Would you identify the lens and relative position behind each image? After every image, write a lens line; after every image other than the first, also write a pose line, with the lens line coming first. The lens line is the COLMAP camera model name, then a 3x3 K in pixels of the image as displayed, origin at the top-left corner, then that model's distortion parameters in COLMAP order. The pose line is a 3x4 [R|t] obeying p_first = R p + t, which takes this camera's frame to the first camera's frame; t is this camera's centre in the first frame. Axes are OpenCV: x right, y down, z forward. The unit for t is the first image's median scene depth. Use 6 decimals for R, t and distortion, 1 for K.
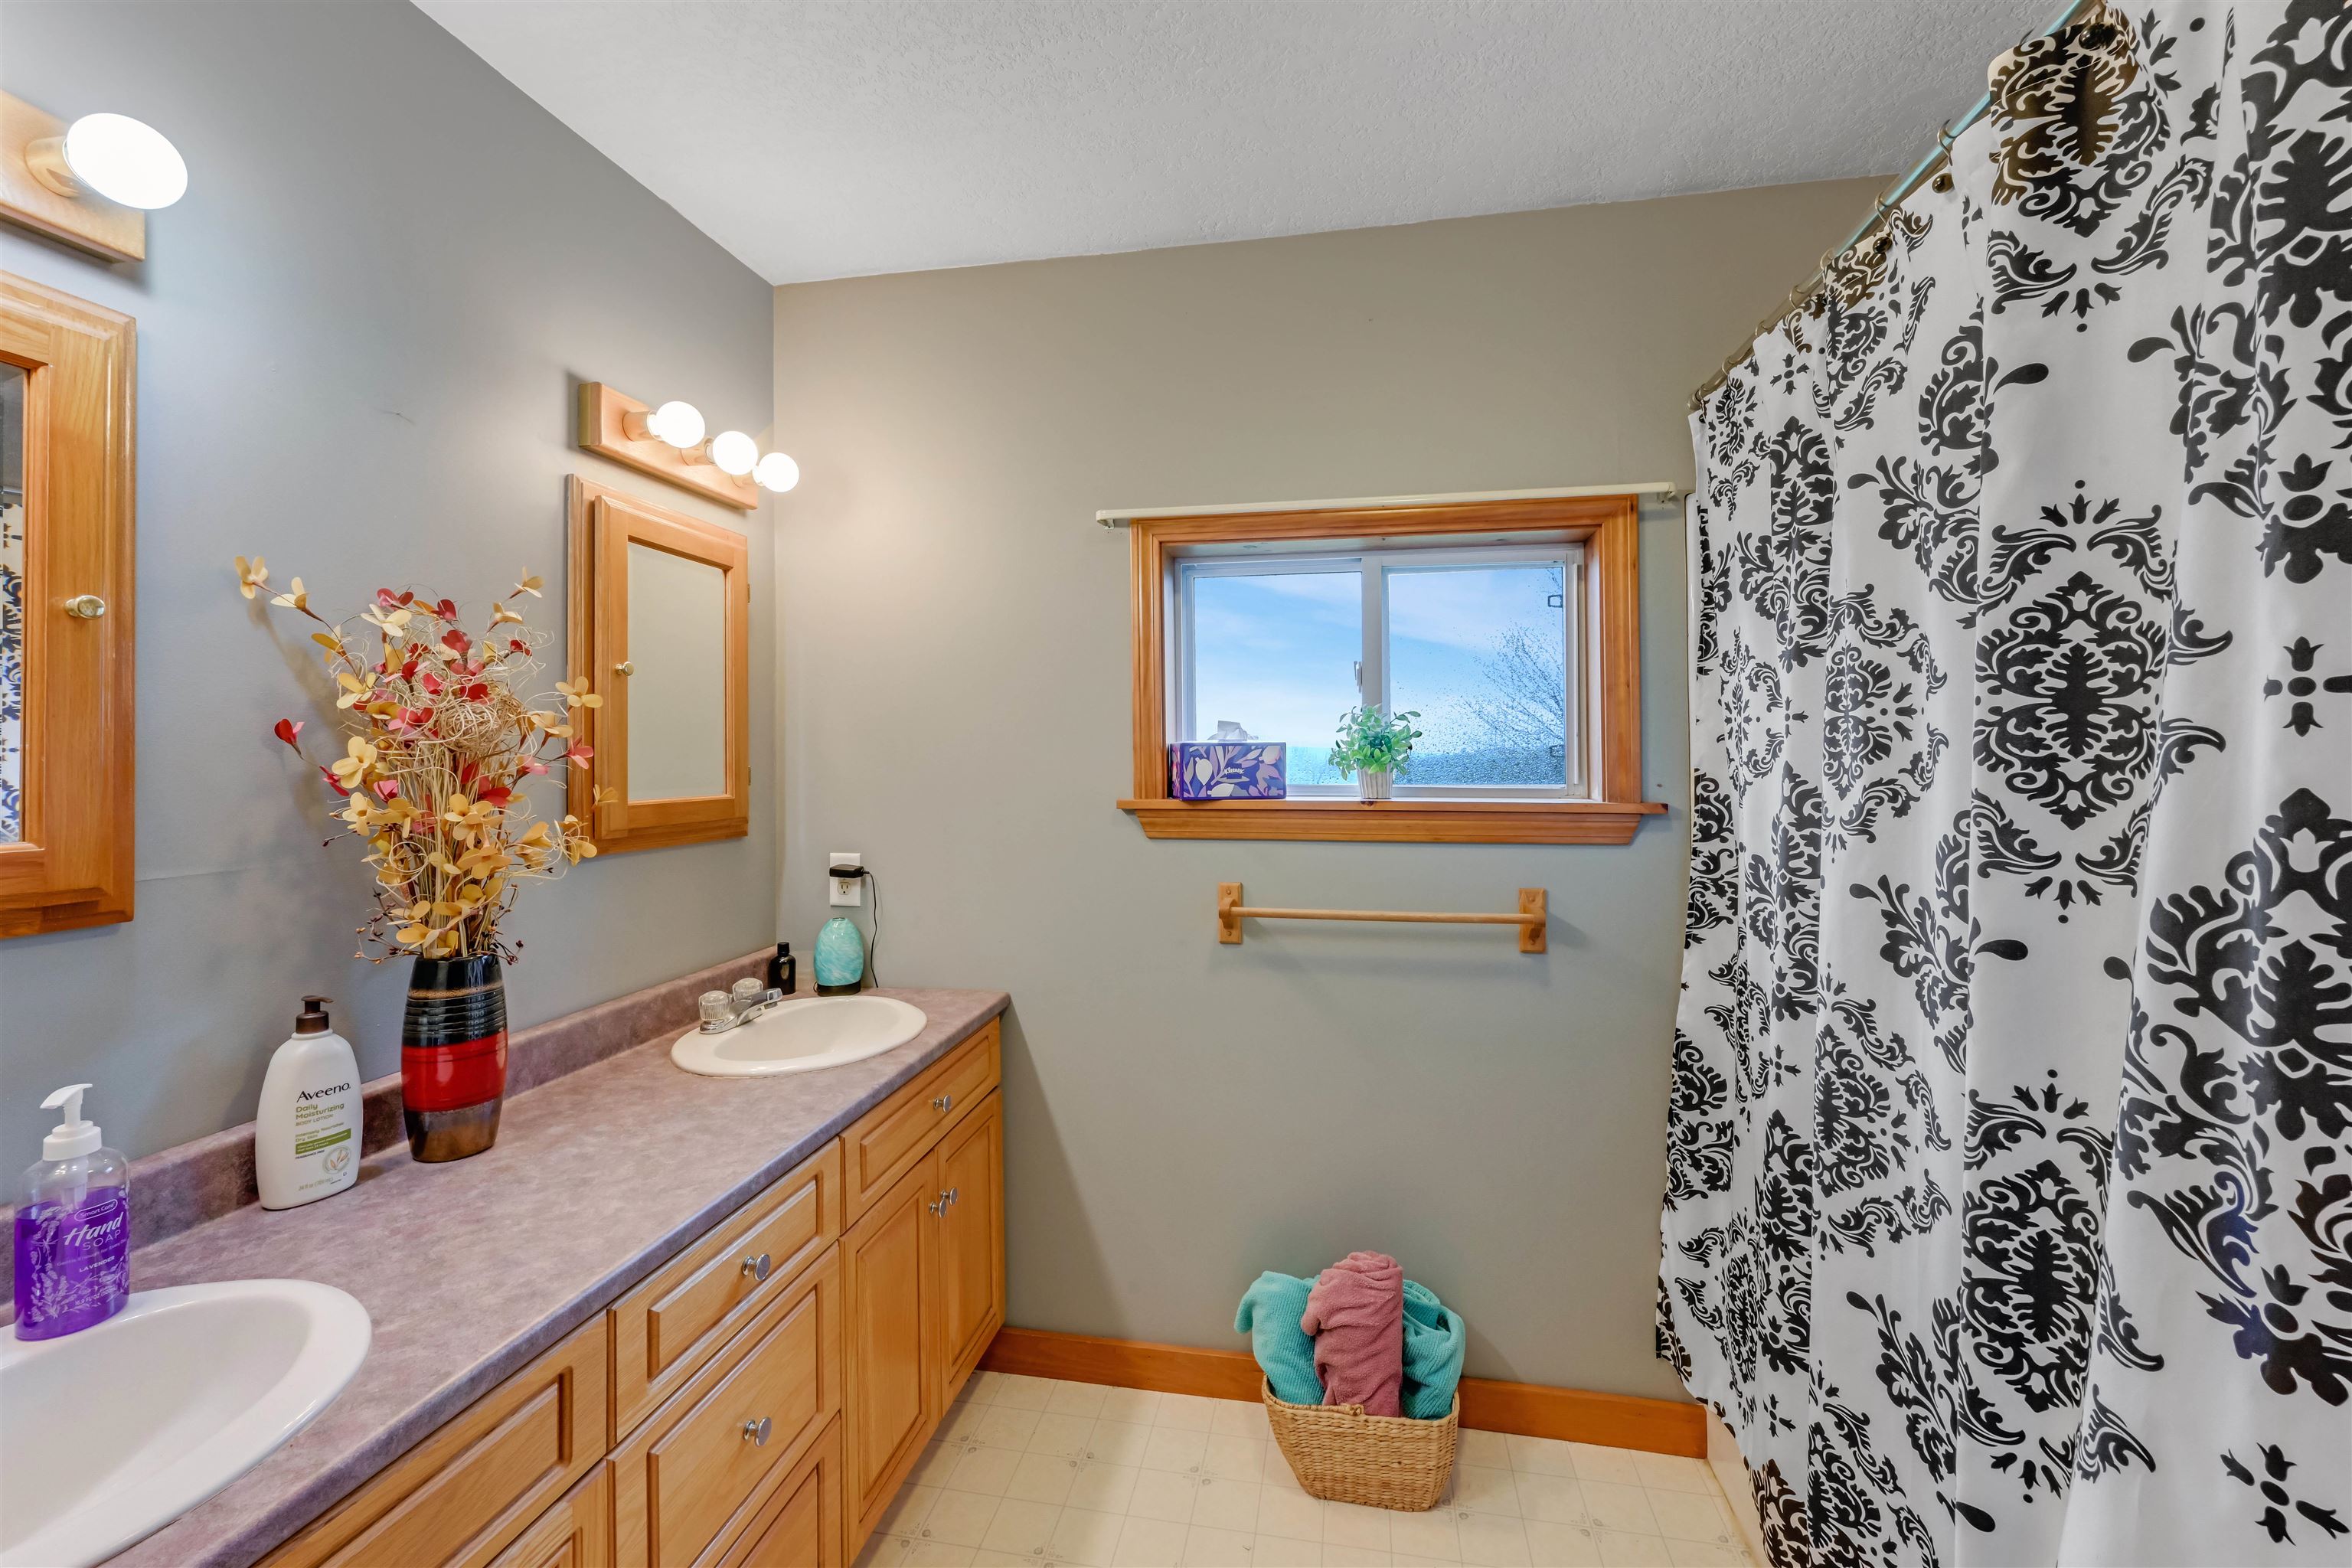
lens RADIAL K [[984.6, 0, 1179.9], [0, 984.6, 743.8], [0, 0, 1]] dist [-0.000315, -0.000713]
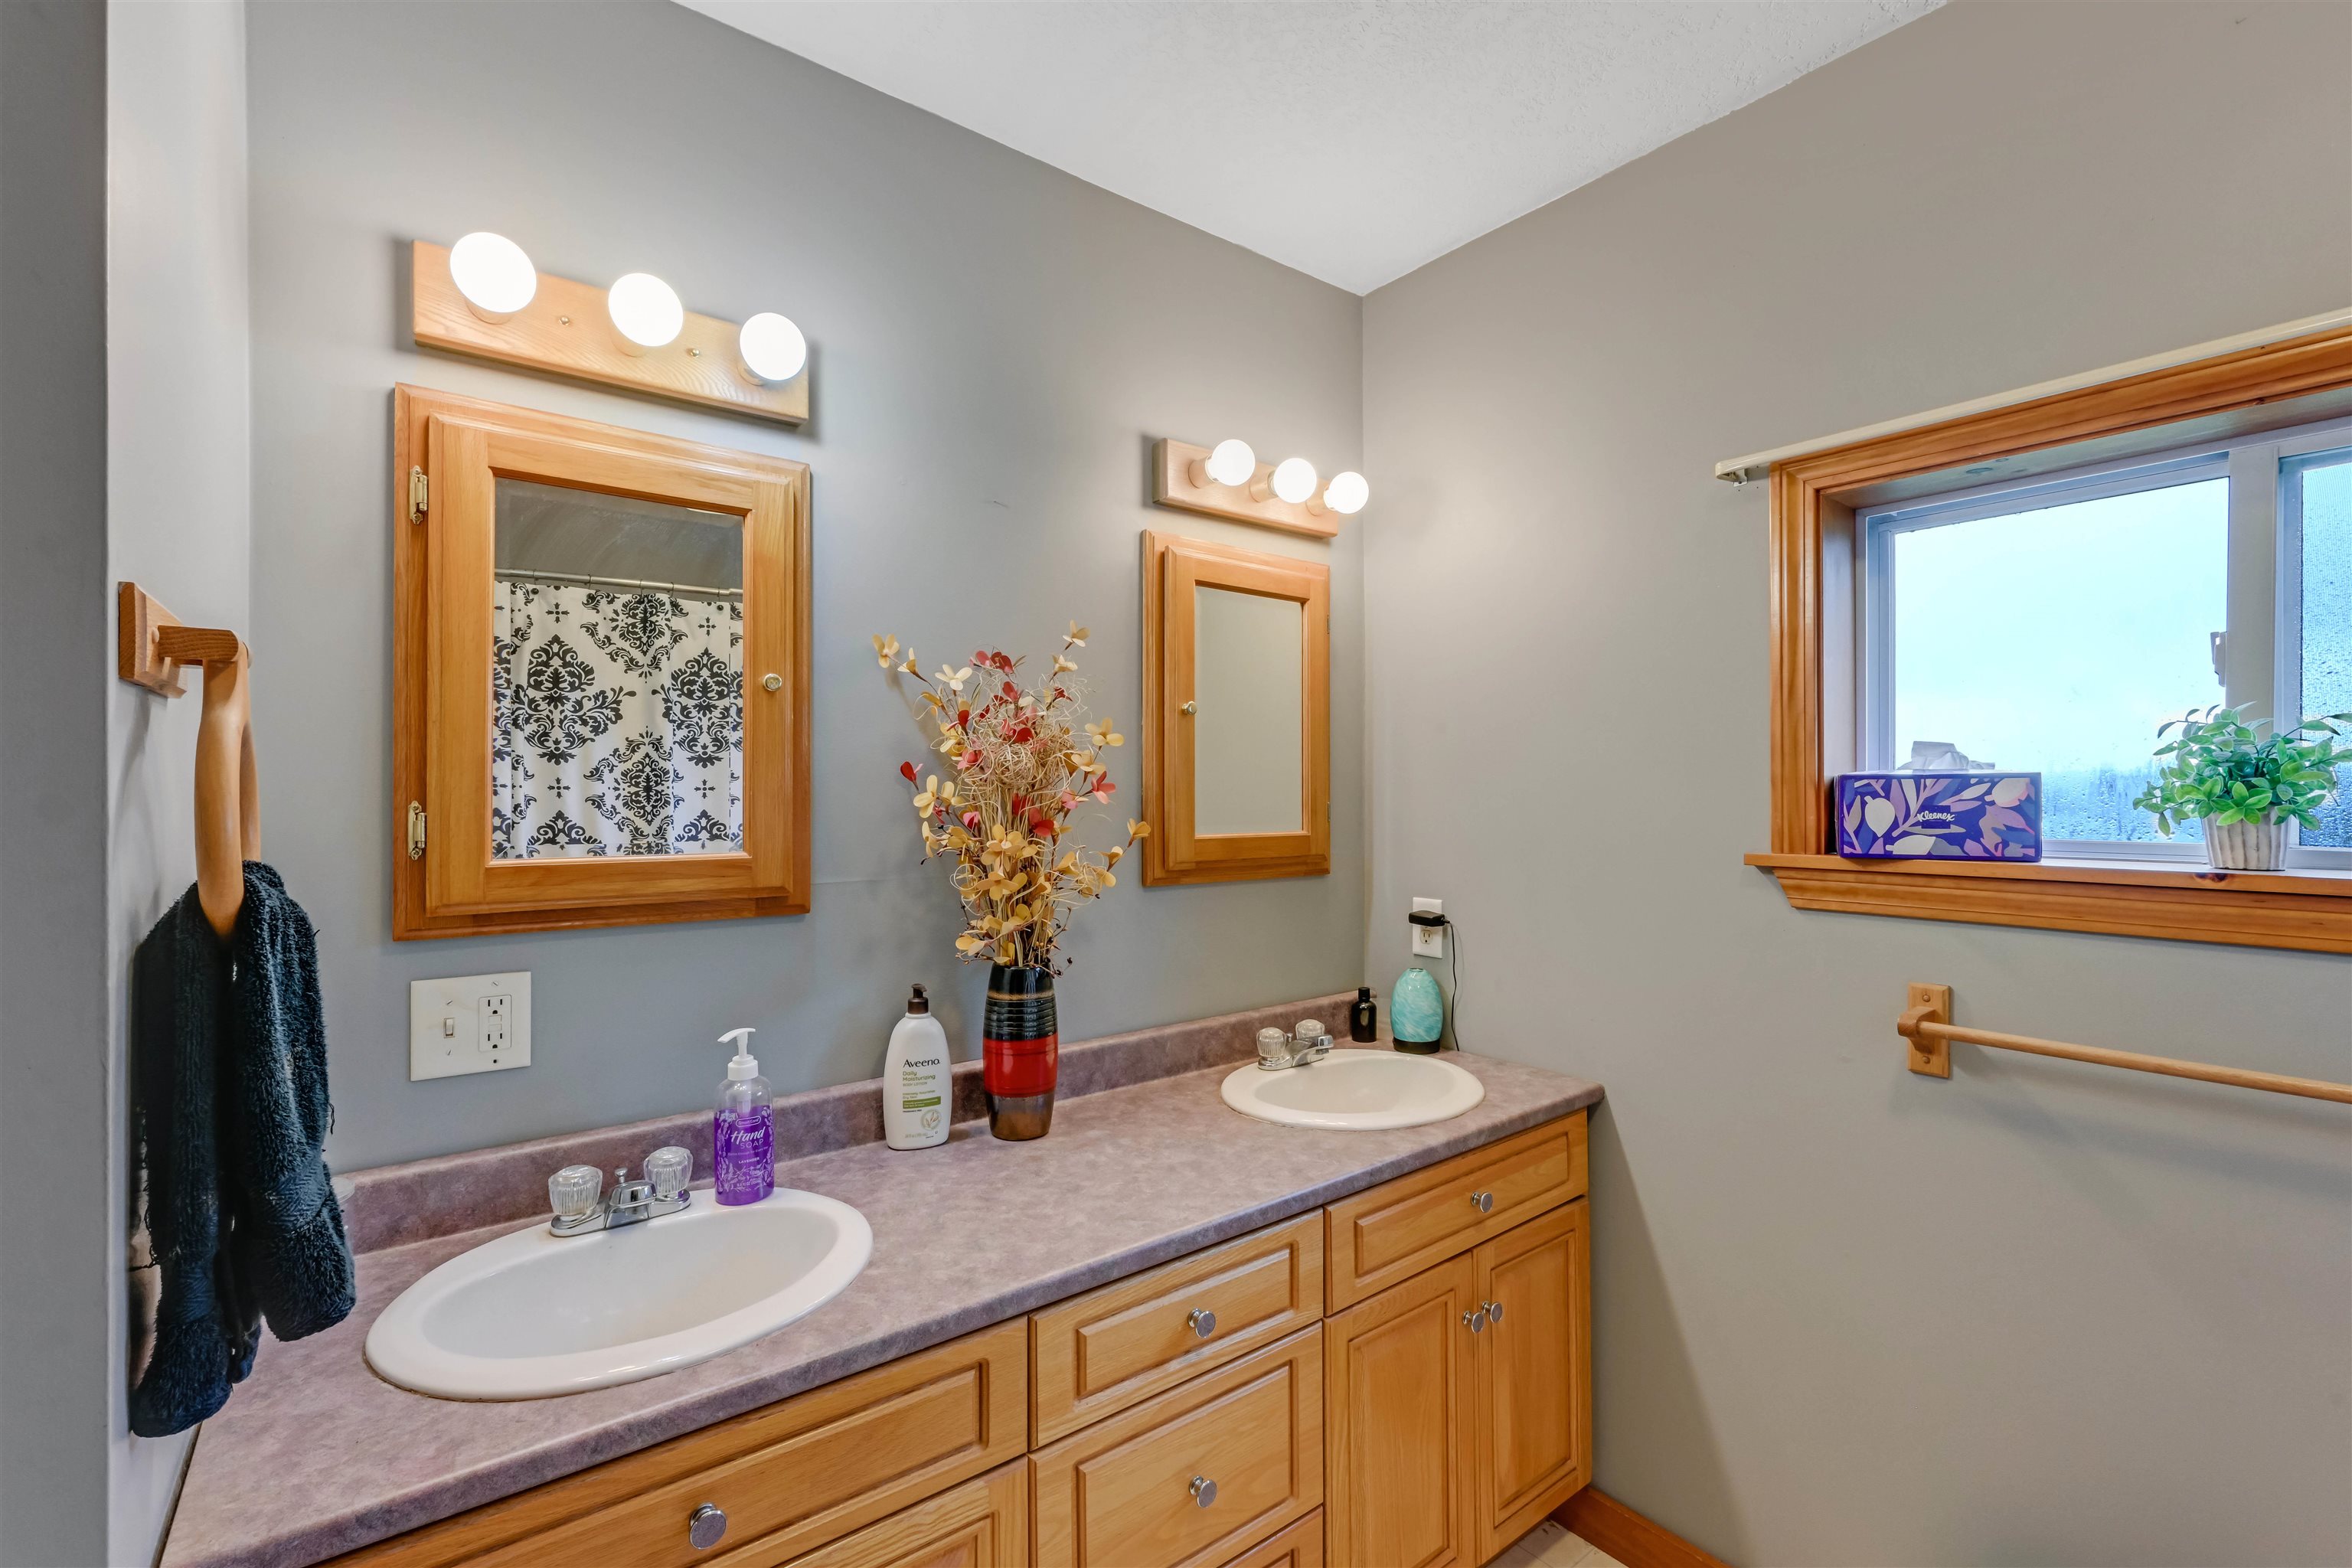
lens RADIAL K [[1030.5, 0, 1183.8], [0, 1030.5, 801.5], [0, 0, 1]] dist [-0.003891, 0.001006]
pose [[0.748358, 0.008631, -0.663238, 0.161014], [0.005781, 0.999792, 0.019534, 0.001381], [0.663269, -0.018452, 0.748153, 0.177518]]
